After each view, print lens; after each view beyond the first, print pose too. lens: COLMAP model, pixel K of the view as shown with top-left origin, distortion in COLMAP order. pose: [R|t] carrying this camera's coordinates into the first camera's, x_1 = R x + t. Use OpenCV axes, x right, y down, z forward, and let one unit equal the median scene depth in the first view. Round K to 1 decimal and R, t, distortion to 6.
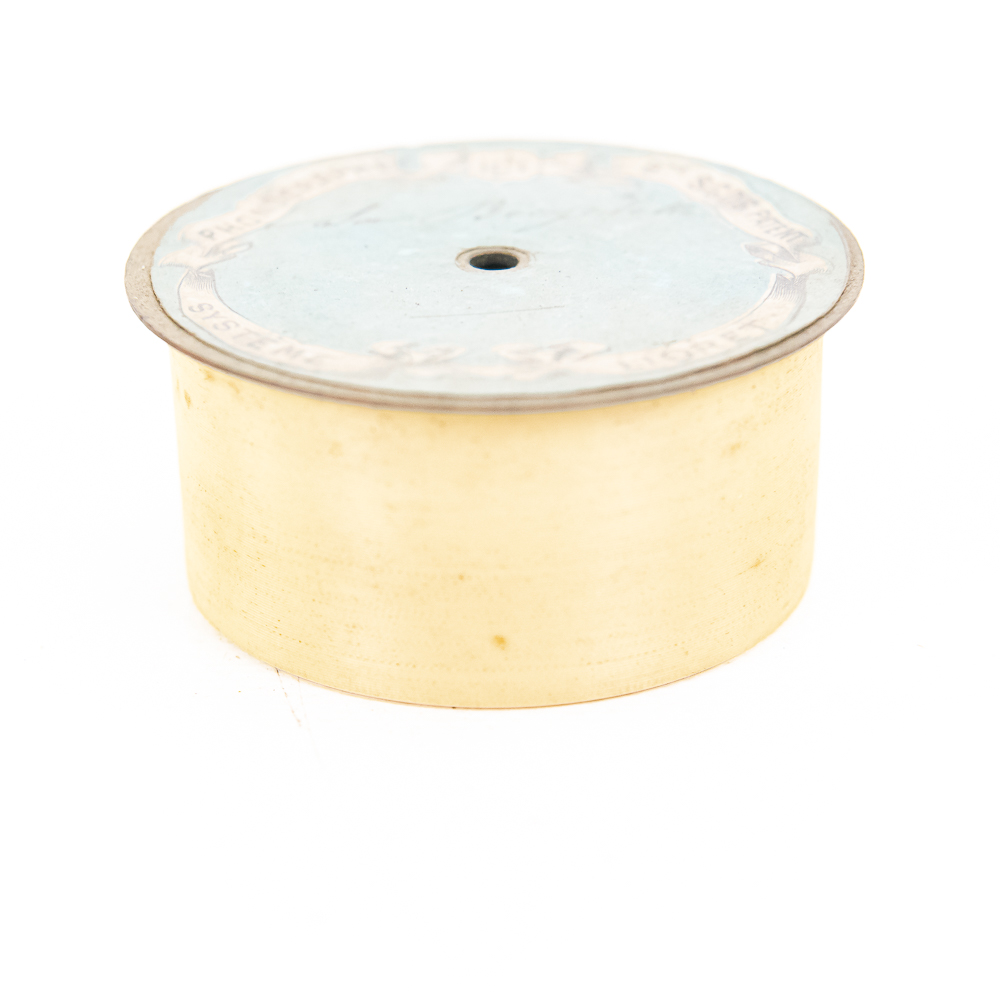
lens RADIAL K [[3239.5, 0, 495.5], [0, 3239.5, 496.4], [0, 0, 1]] dist [0.031650, 0.000000]
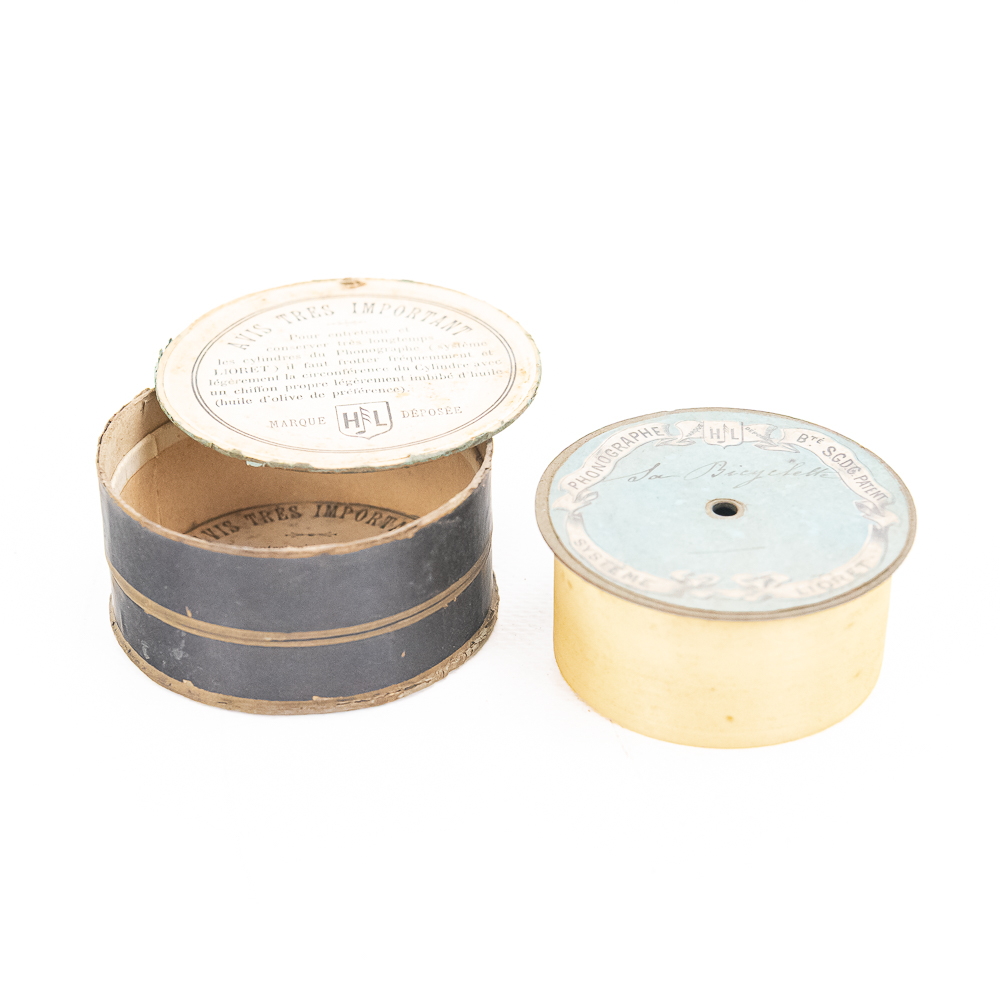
lens RADIAL K [[3186.8, 0, 498.1], [0, 3186.8, 499.6], [0, 0, 1]] dist [0.076076, 0.000000]
pose [[0.999621, 0.023225, 0.014753, -0.167928], [-0.025034, 0.990203, 0.137376, -0.344349], [-0.011418, -0.137693, 0.990409, -0.899550]]
